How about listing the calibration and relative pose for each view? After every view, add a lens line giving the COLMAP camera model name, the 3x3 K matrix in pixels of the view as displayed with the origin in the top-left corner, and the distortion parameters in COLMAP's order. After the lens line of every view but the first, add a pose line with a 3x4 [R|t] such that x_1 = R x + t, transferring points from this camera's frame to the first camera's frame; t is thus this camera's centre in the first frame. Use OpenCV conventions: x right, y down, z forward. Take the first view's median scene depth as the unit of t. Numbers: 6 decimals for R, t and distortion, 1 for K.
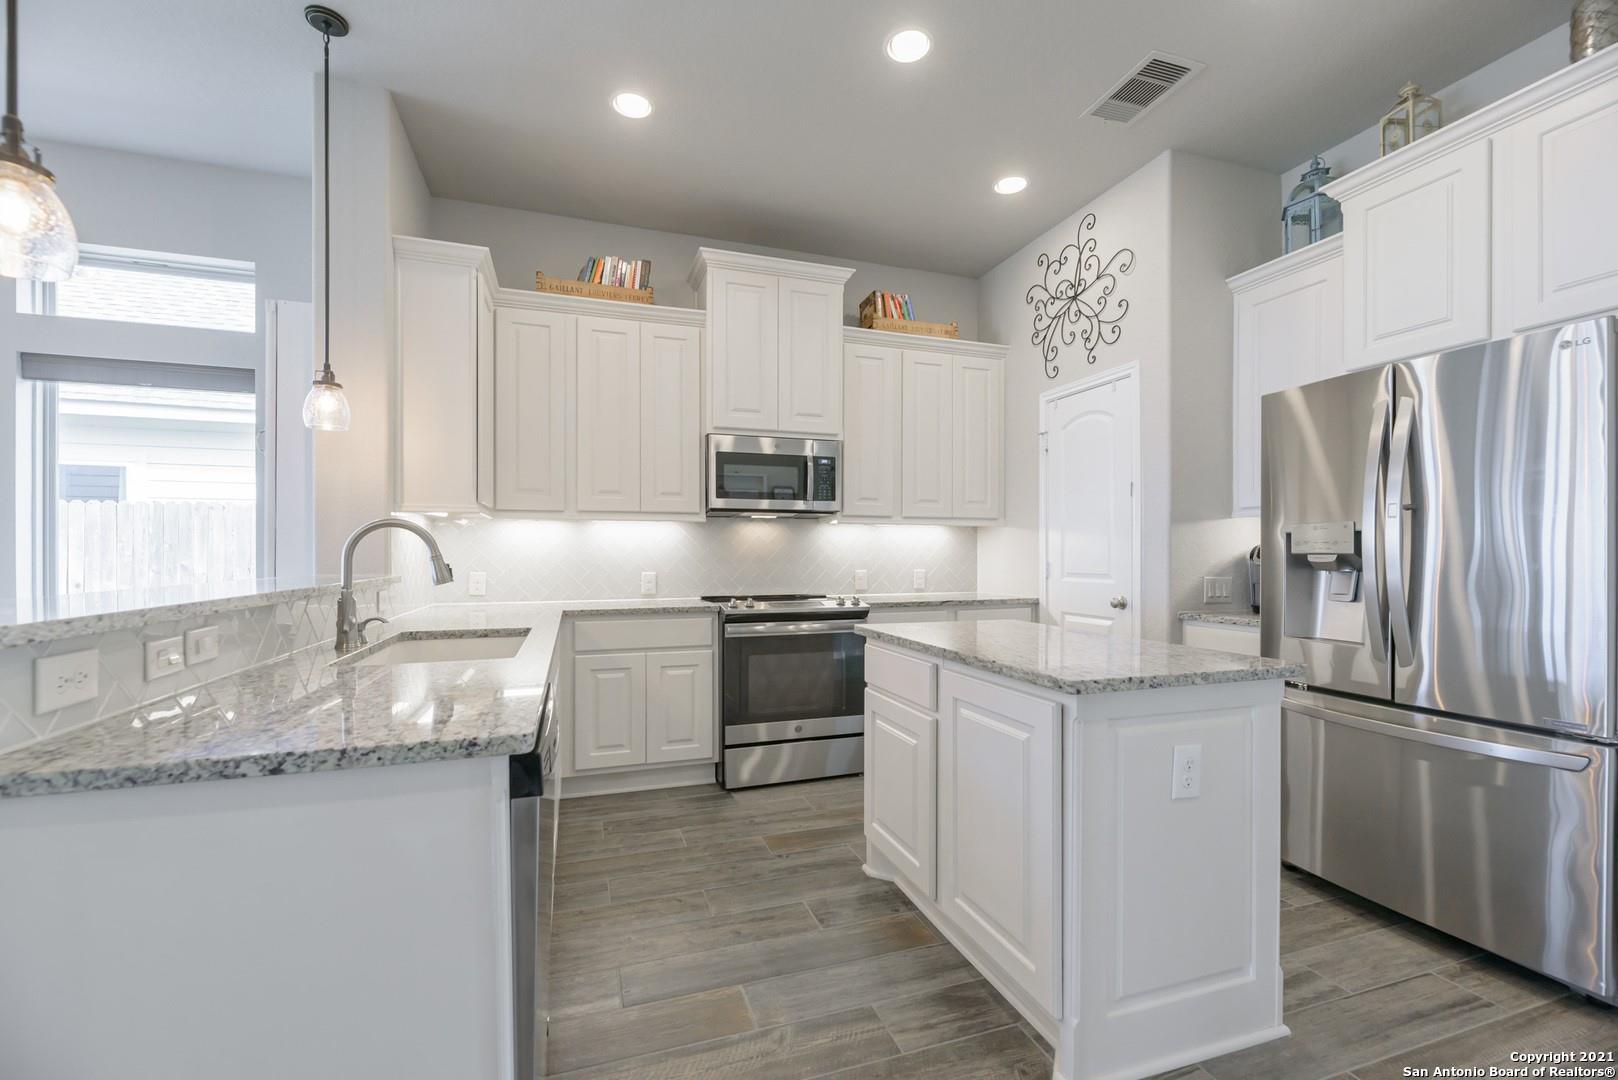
lens RADIAL K [[674.3, 0, 799.7], [0, 674.3, 556.5], [0, 0, 1]] dist [-0.000357, 0.000229]
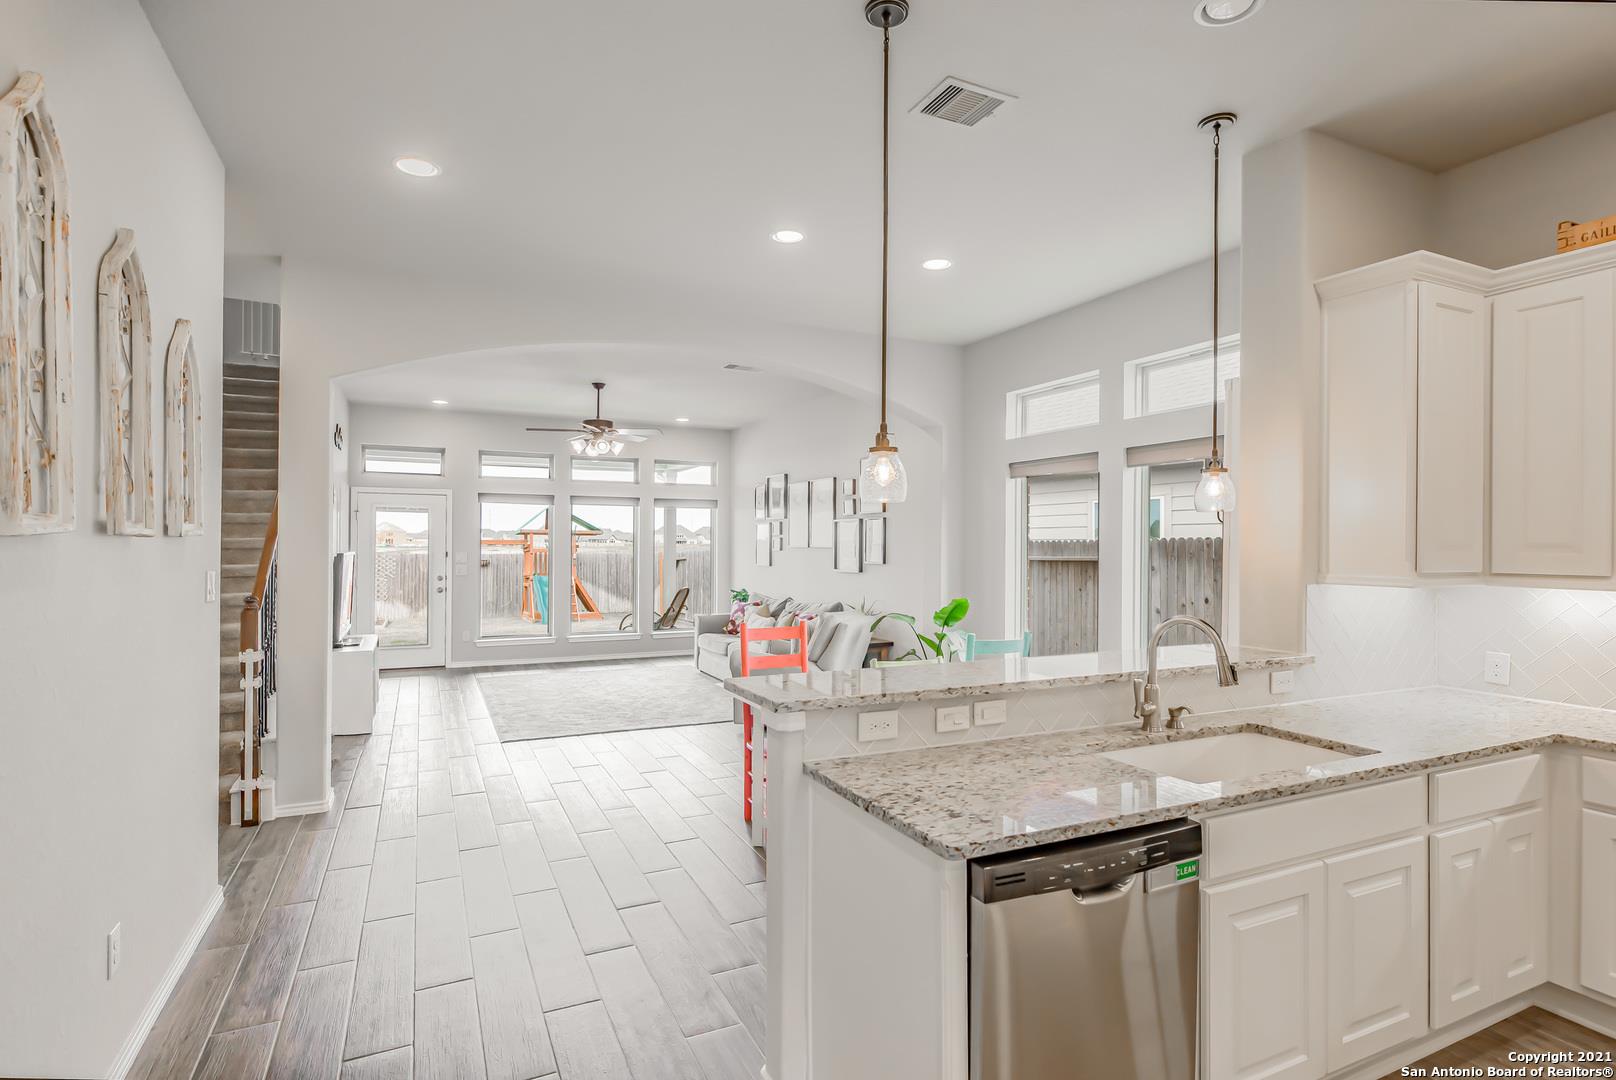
lens RADIAL K [[801.2, 0, 803.5], [0, 801.2, 546.1], [0, 0, 1]] dist [-0.003395, -0.000357]
pose [[0.117762, 0.001930, -0.993040, 0.310440], [-0.009629, 0.999953, 0.000801, -0.089173], [0.992995, 0.009468, 0.117775, 0.148691]]
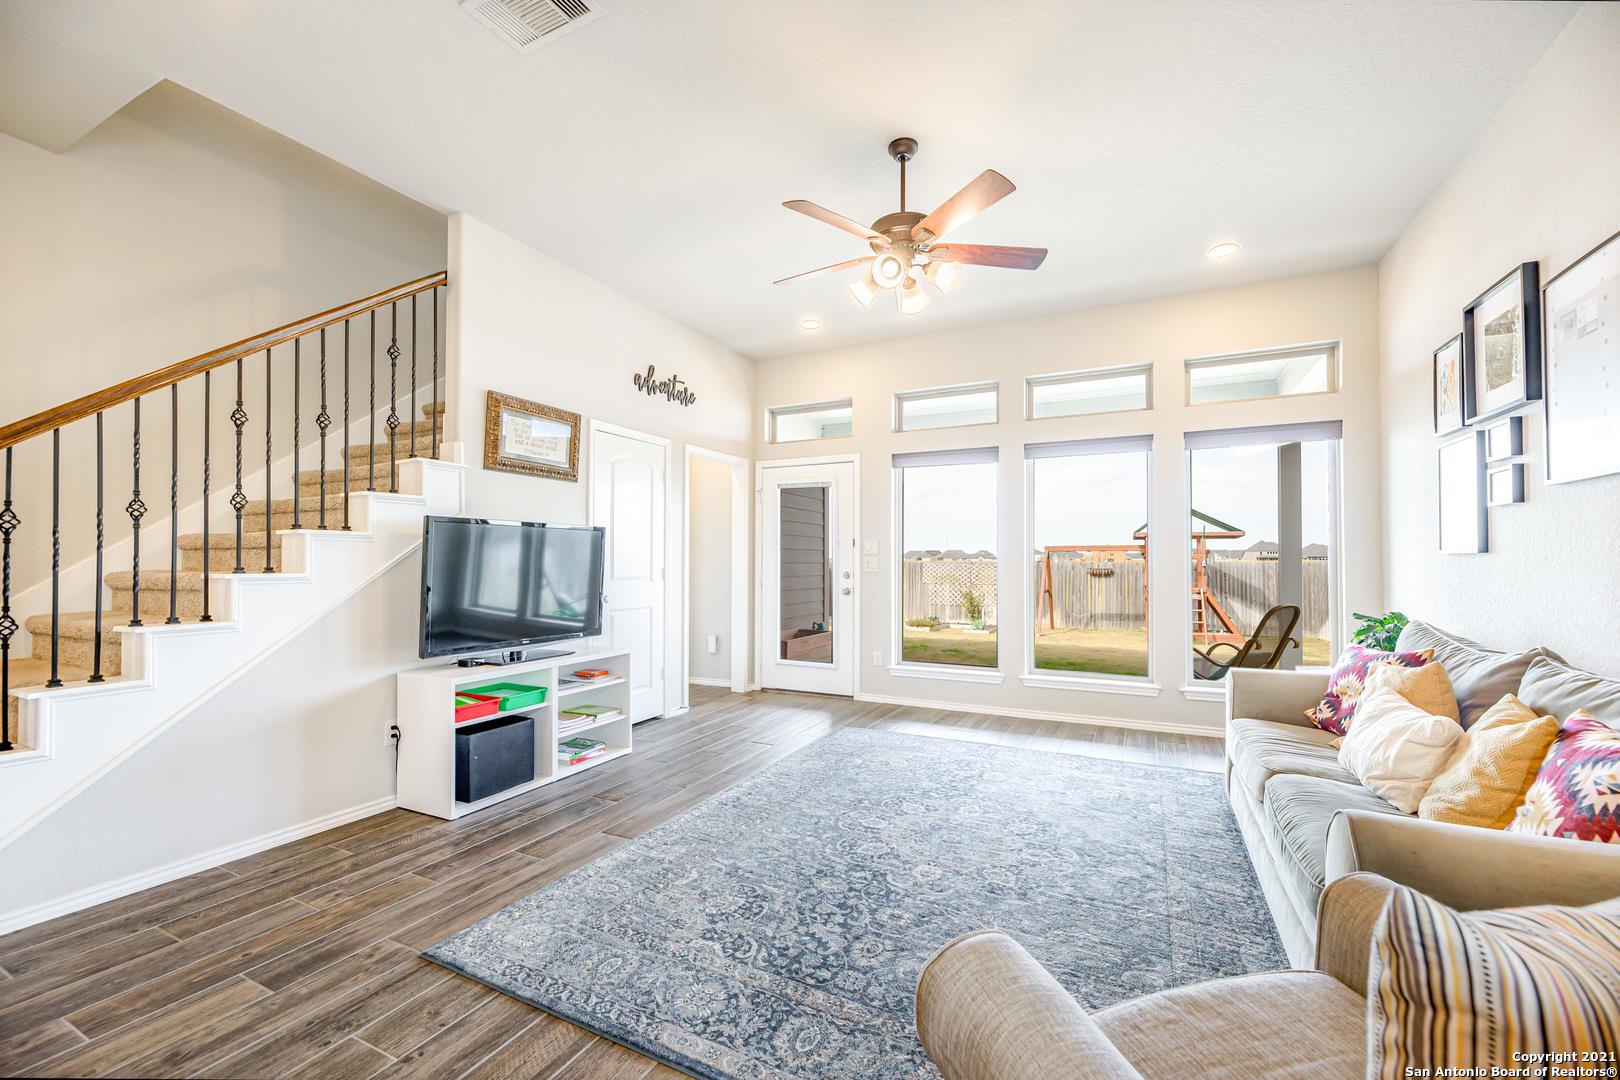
lens RADIAL K [[675.1, 0, 818.2], [0, 675.1, 545.9], [0, 0, 1]] dist [-0.000357, 0.000229]
pose [[-0.700381, -0.015889, -0.713593, -1.266099], [-0.002253, 0.999796, -0.020050, -0.007135], [0.713766, -0.012435, -0.700274, 0.357210]]
